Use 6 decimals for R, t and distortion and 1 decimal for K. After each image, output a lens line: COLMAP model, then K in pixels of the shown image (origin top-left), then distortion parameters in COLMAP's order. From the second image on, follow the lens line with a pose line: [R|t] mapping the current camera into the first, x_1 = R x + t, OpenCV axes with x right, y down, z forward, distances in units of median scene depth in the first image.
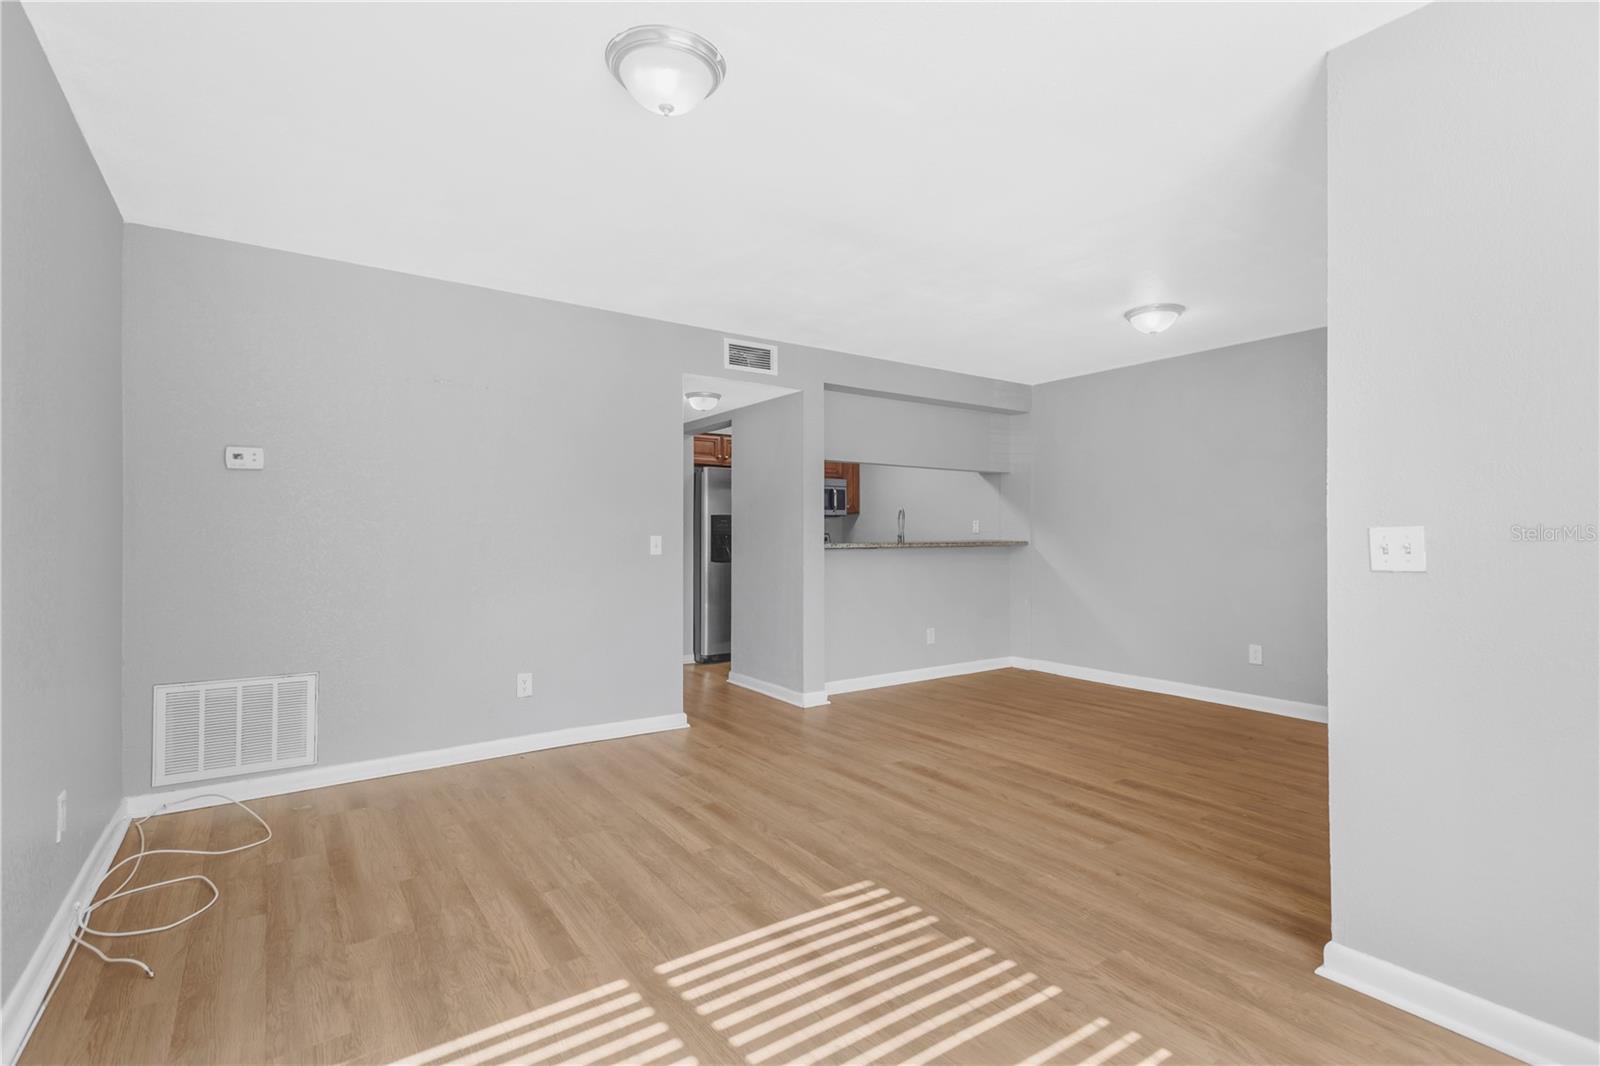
lens RADIAL K [[750.9, 0, 799.8], [0, 750.9, 526.0], [0, 0, 1]] dist [0.013775, -0.004955]
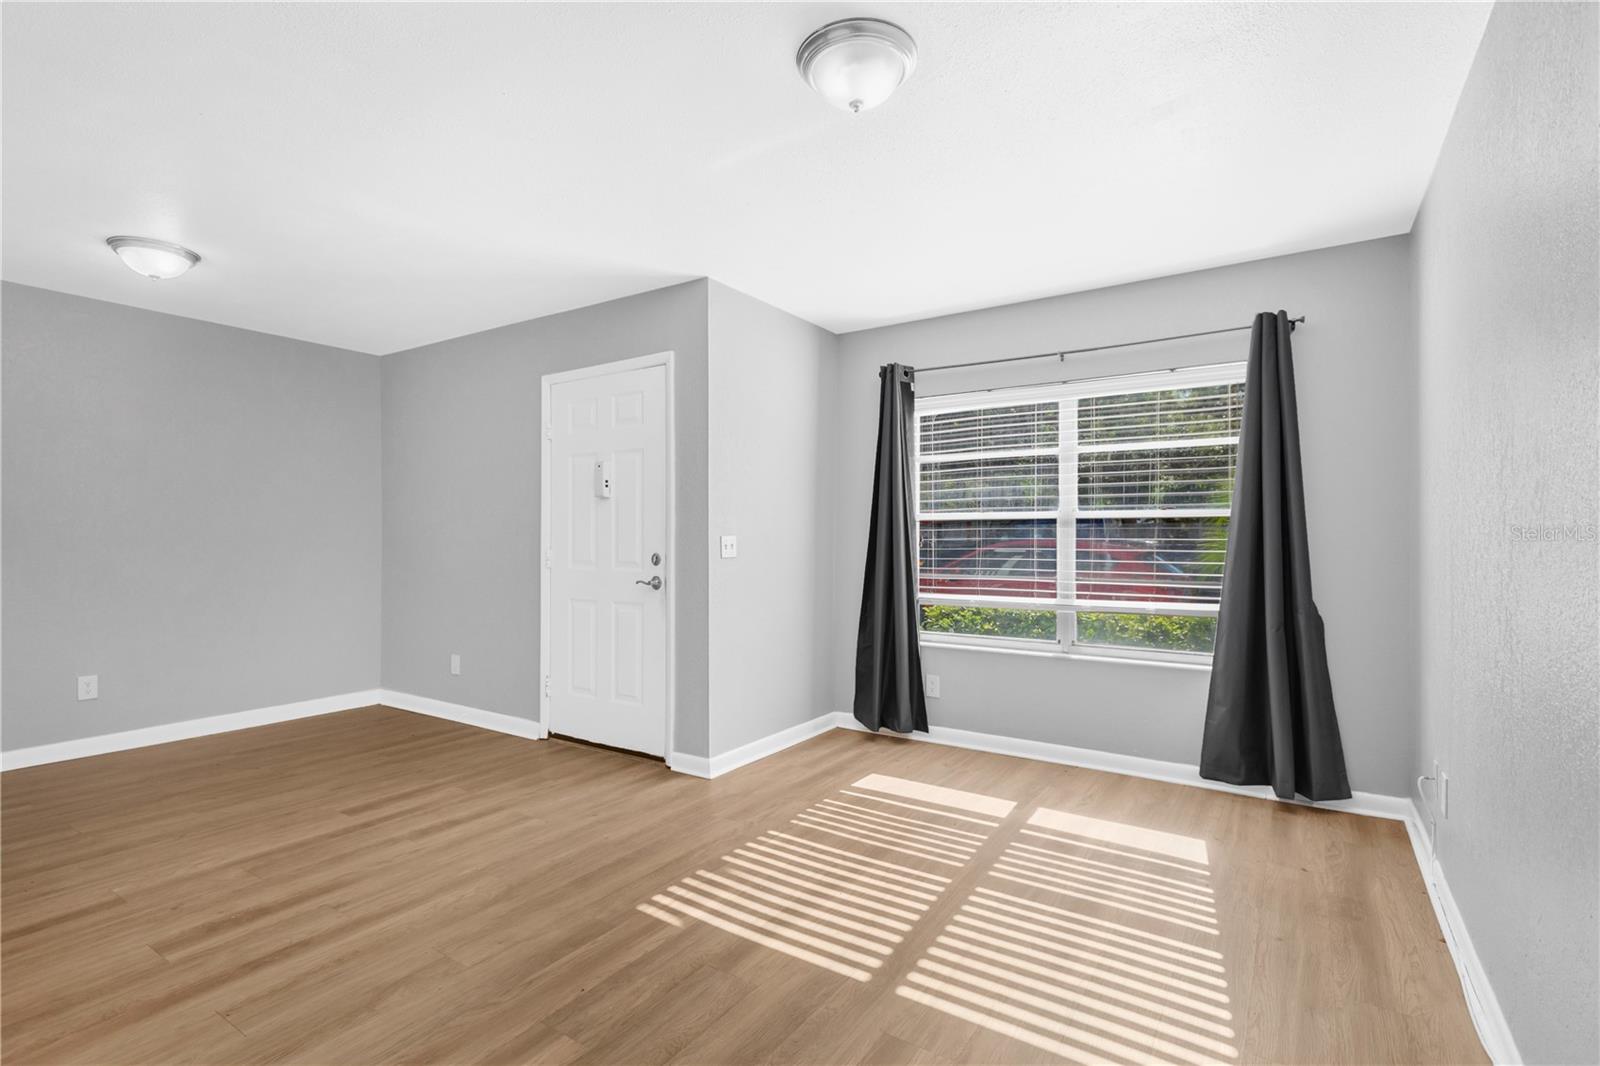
lens RADIAL K [[750.9, 0, 806.3], [0, 750.9, 531.2], [0, 0, 1]] dist [0.013775, -0.004955]
pose [[-0.372040, 0.007431, 0.928187, -0.771317], [-0.010059, 0.999877, -0.012037, 0.007357], [-0.928162, -0.013815, -0.371920, 1.031313]]
